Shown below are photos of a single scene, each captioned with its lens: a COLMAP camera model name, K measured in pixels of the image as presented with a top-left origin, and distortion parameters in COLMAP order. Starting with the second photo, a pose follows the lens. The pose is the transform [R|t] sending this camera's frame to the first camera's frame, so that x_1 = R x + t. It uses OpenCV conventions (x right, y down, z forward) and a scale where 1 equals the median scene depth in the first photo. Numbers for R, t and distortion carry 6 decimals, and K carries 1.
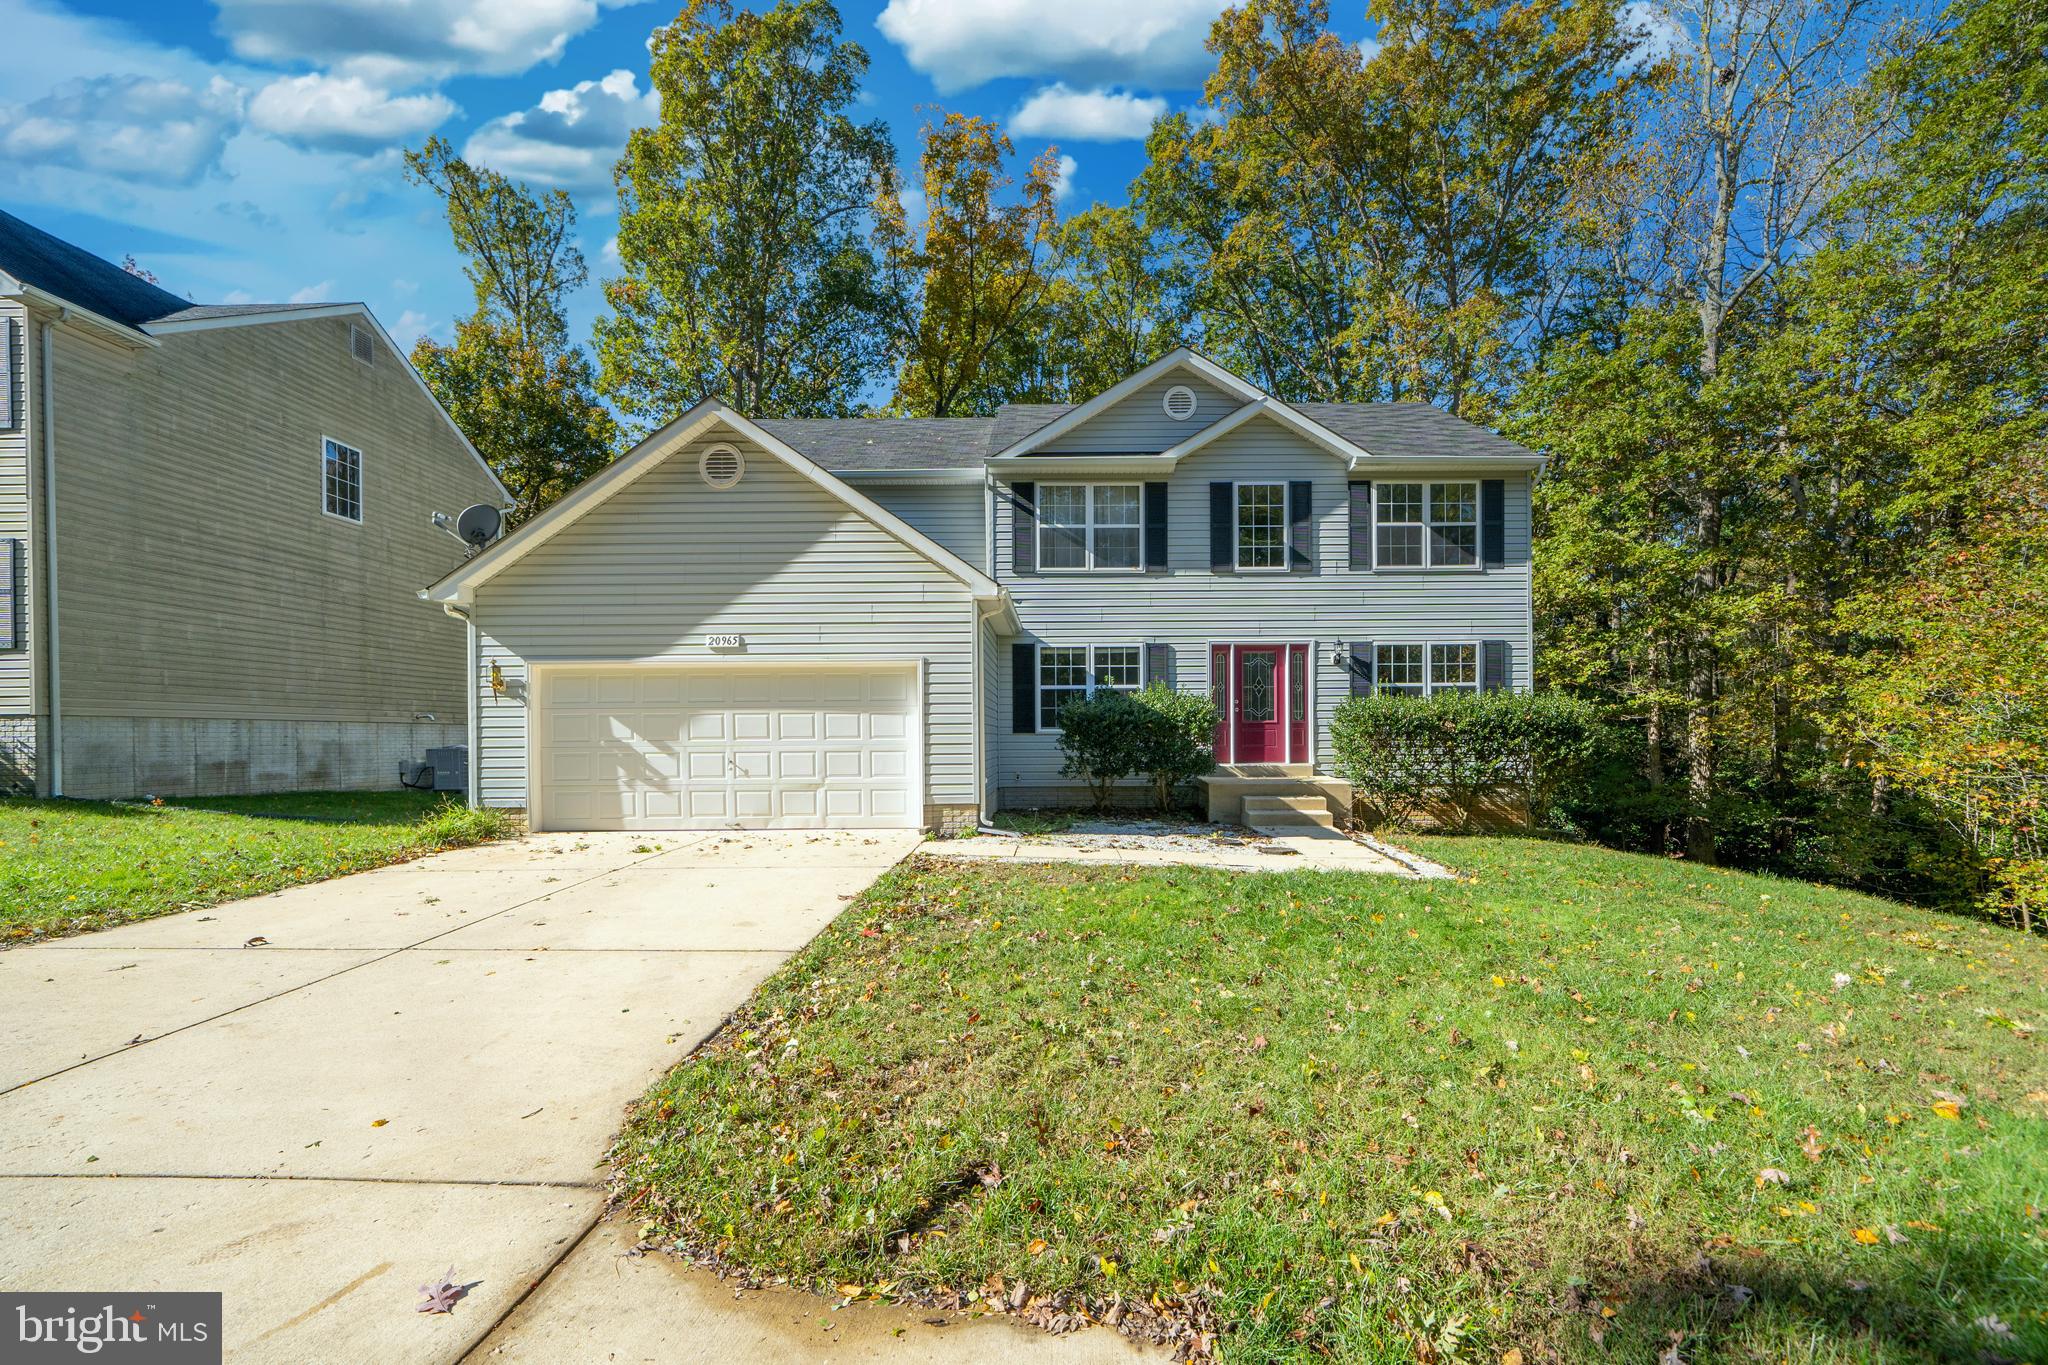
lens RADIAL K [[862.9, 0, 1011.7], [0, 862.9, 689.6], [0, 0, 1]] dist [-0.001702, -0.000111]
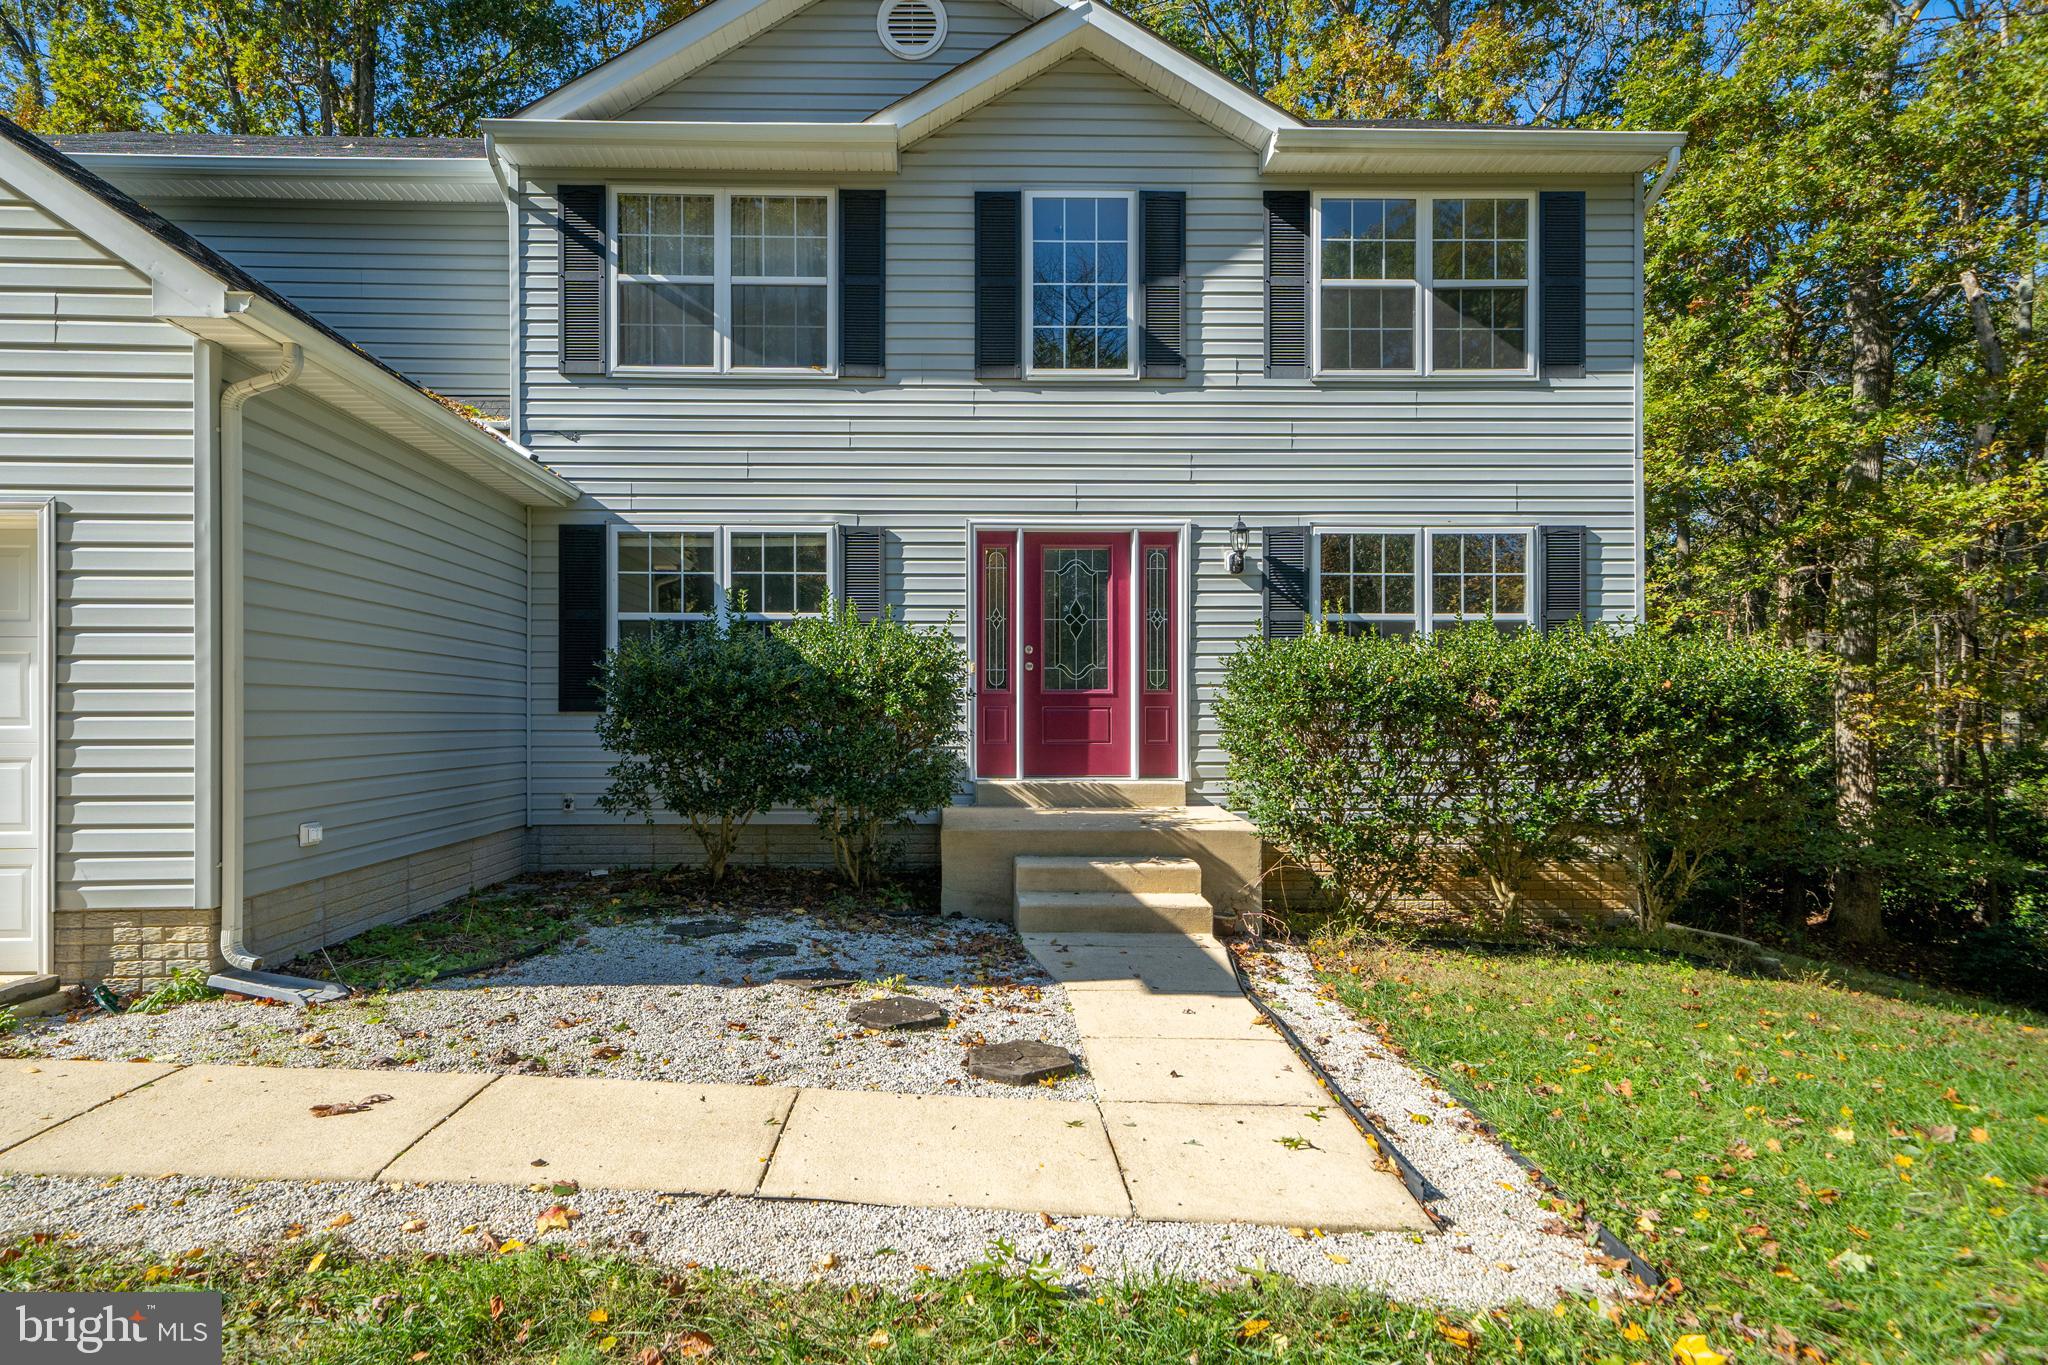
lens RADIAL K [[763.9, 0, 1022.7], [0, 763.9, 664.1], [0, 0, 1]] dist [0.006793, -0.000119]
pose [[0.999895, 0.007846, 0.012180, 0.253334], [-0.007709, 0.999907, -0.011271, 0.026832], [-0.012267, 0.011176, 0.999862, 0.577008]]
